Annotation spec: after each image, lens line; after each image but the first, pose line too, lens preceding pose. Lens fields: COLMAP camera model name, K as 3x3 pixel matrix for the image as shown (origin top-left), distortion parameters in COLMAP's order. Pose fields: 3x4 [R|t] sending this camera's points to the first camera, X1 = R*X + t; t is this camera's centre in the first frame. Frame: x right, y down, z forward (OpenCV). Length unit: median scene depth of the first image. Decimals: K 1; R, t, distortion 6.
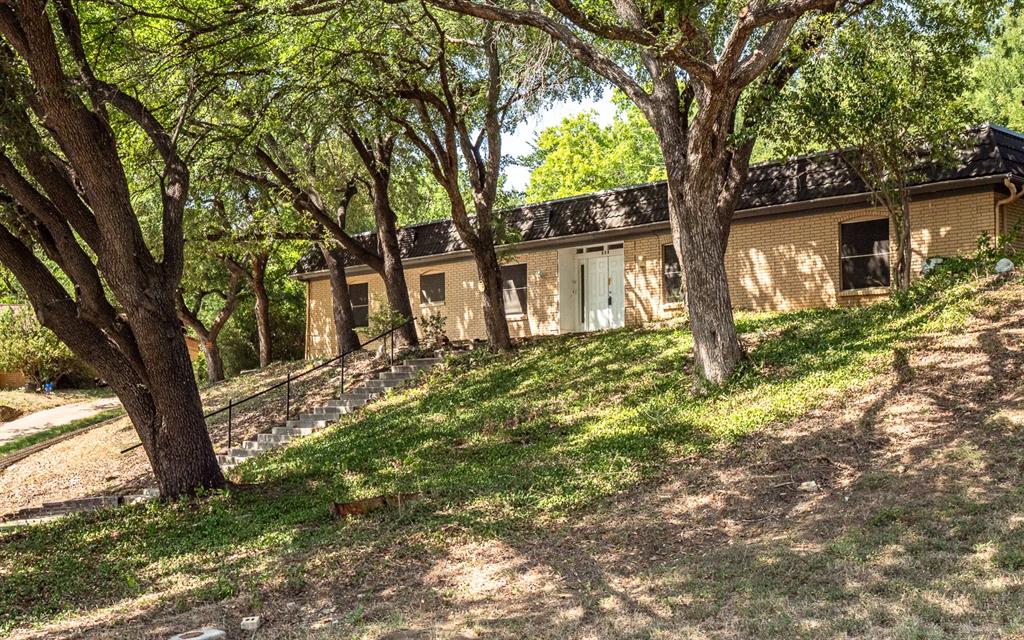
lens RADIAL K [[1260.4, 0, 512.0], [0, 1260.4, 320.0], [0, 0, 1]] dist [0.093437, 0.008182]
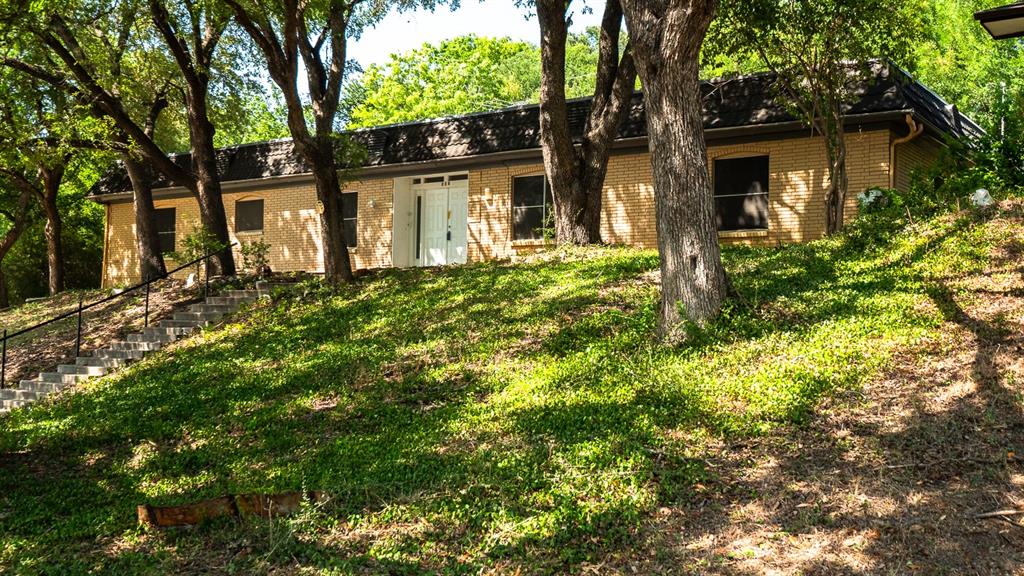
lens RADIAL K [[1129.3, 0, 512.0], [0, 1129.3, 288.0], [0, 0, 1]] dist [0.020306, -0.007788]
pose [[0.982219, 0.035353, 0.184382, -0.028576], [-0.038531, 0.999164, 0.013677, 0.009930], [-0.183744, -0.020538, 0.982760, 0.174377]]
